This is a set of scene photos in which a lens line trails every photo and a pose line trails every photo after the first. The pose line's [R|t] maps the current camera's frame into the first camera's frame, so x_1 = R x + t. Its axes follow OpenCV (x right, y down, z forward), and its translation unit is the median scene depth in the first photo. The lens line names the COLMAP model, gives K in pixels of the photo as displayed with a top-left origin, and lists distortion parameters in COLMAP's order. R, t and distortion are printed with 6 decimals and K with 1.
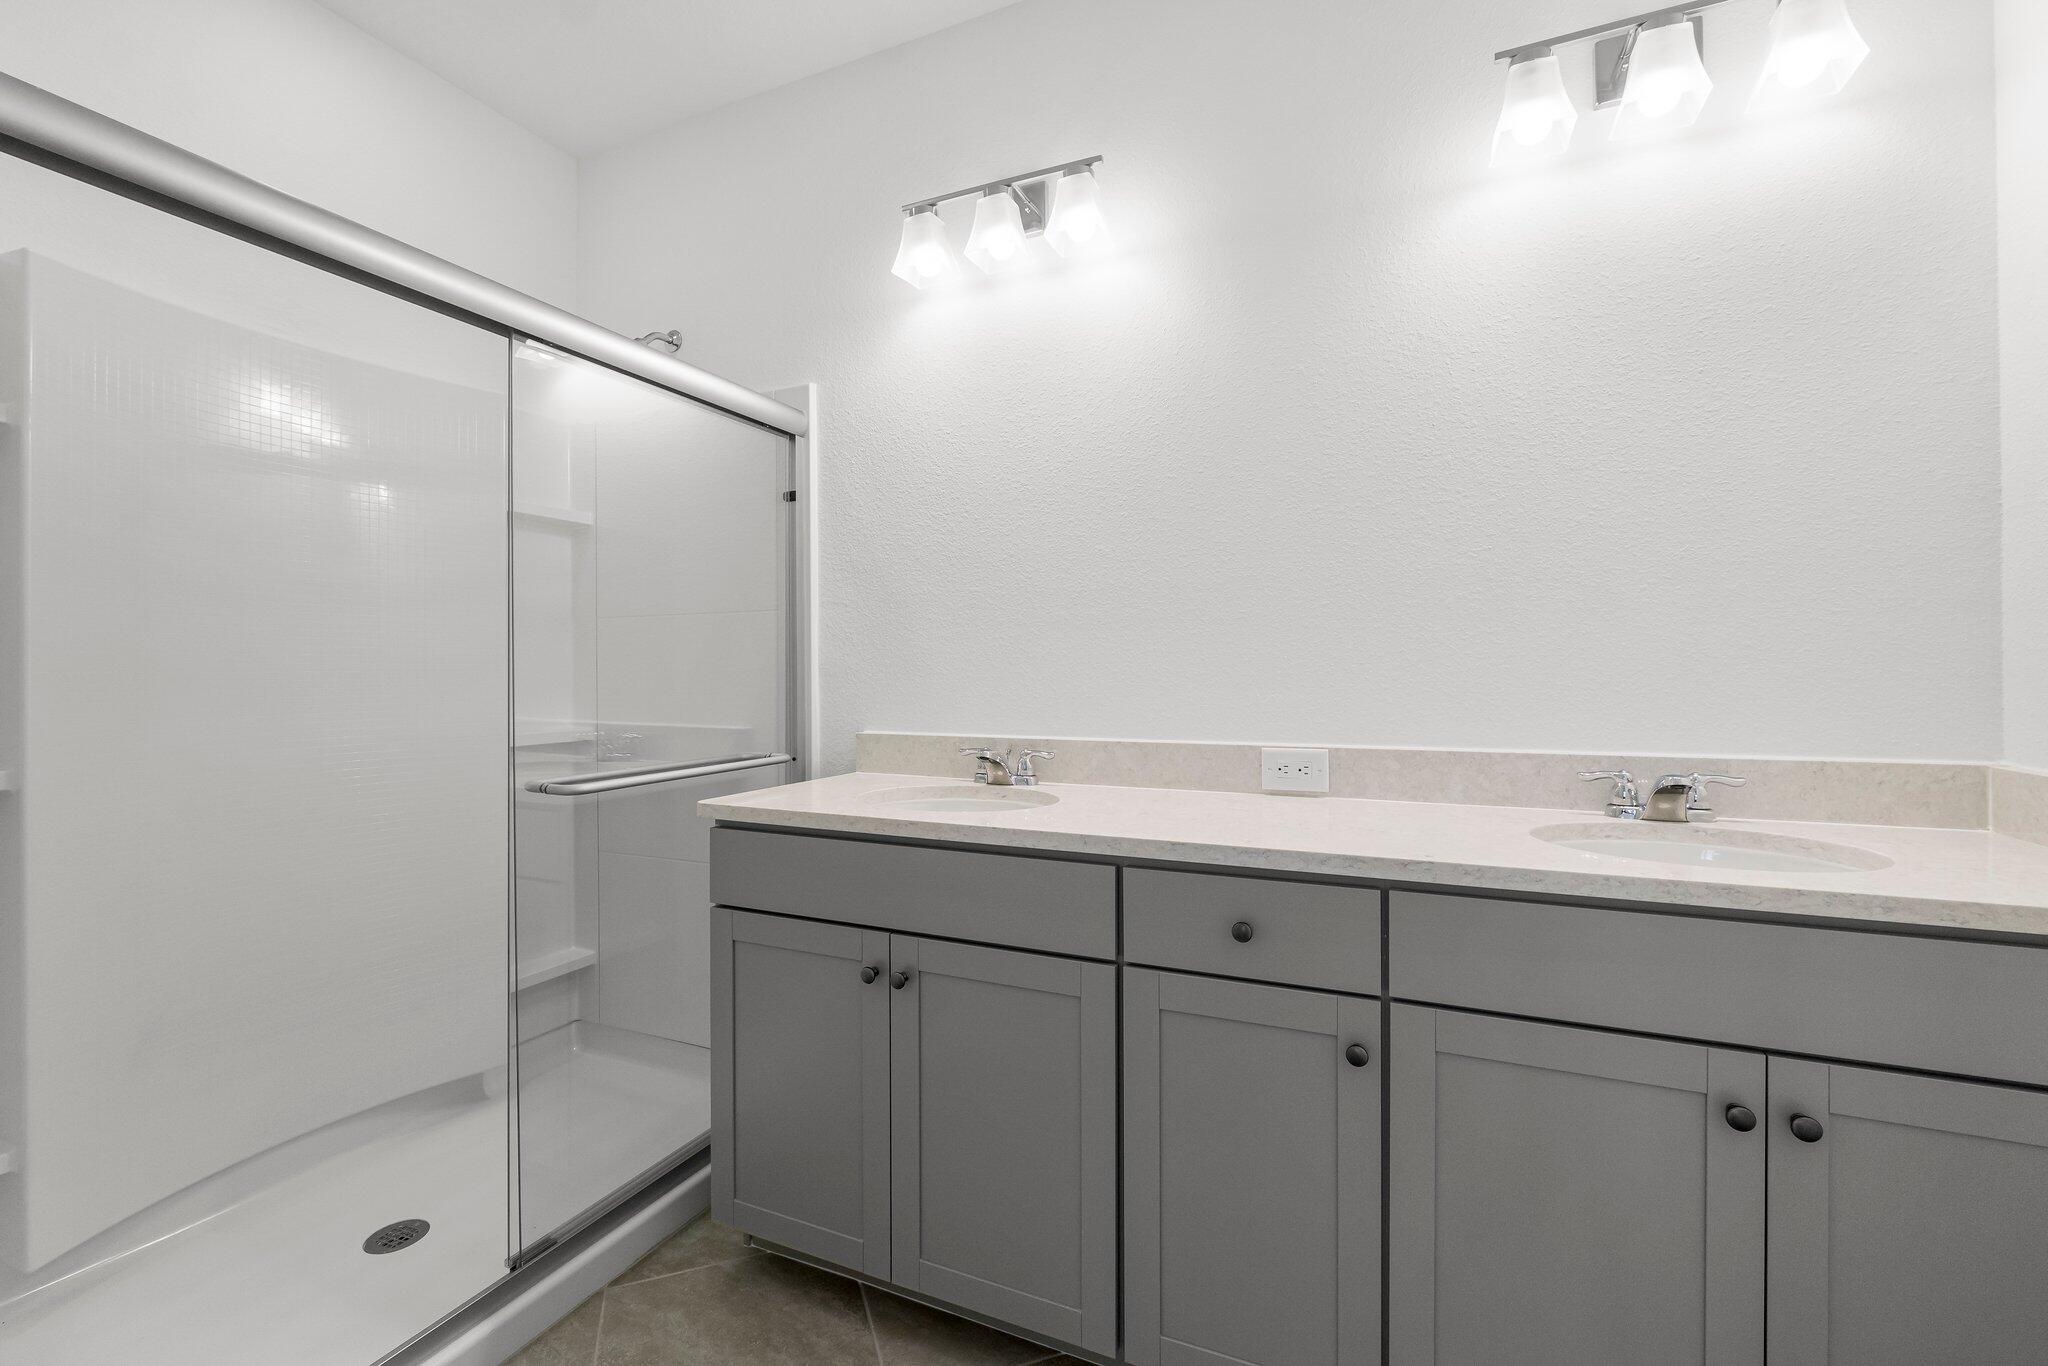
lens RADIAL K [[862.1, 0, 1027.9], [0, 862.1, 671.6], [0, 0, 1]] dist [-0.007973, -0.000003]
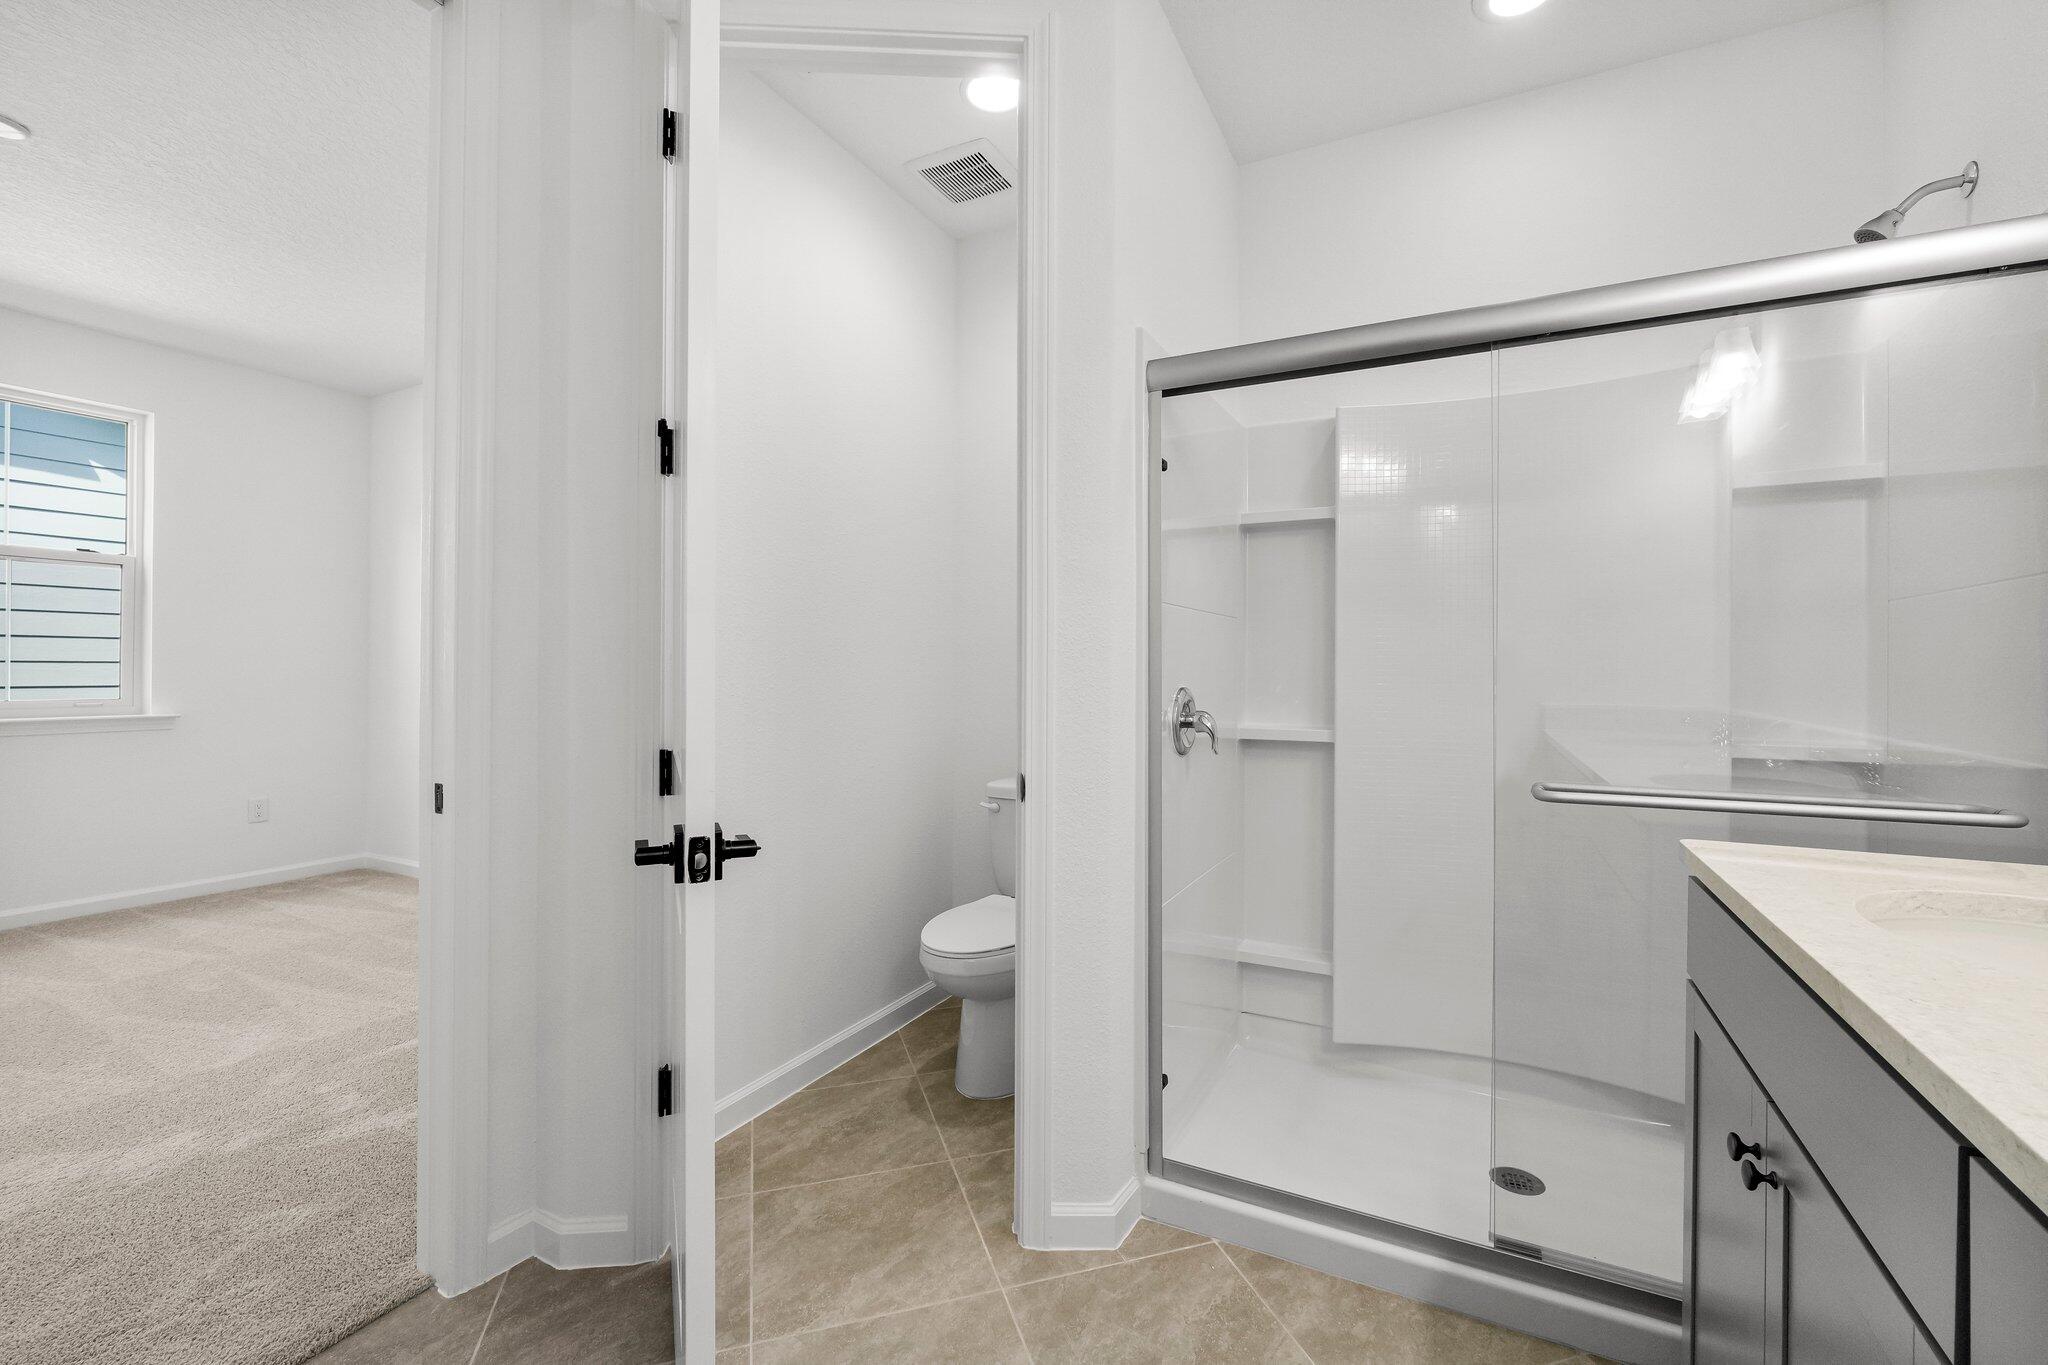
lens RADIAL K [[862.1, 0, 1027.9], [0, 862.1, 671.1], [0, 0, 1]] dist [-0.007973, -0.000003]
pose [[-0.055537, 0.001821, -0.998455, 0.423972], [-0.016079, 0.999867, 0.002718, 0.013846], [0.998327, 0.016205, -0.055500, 0.453046]]
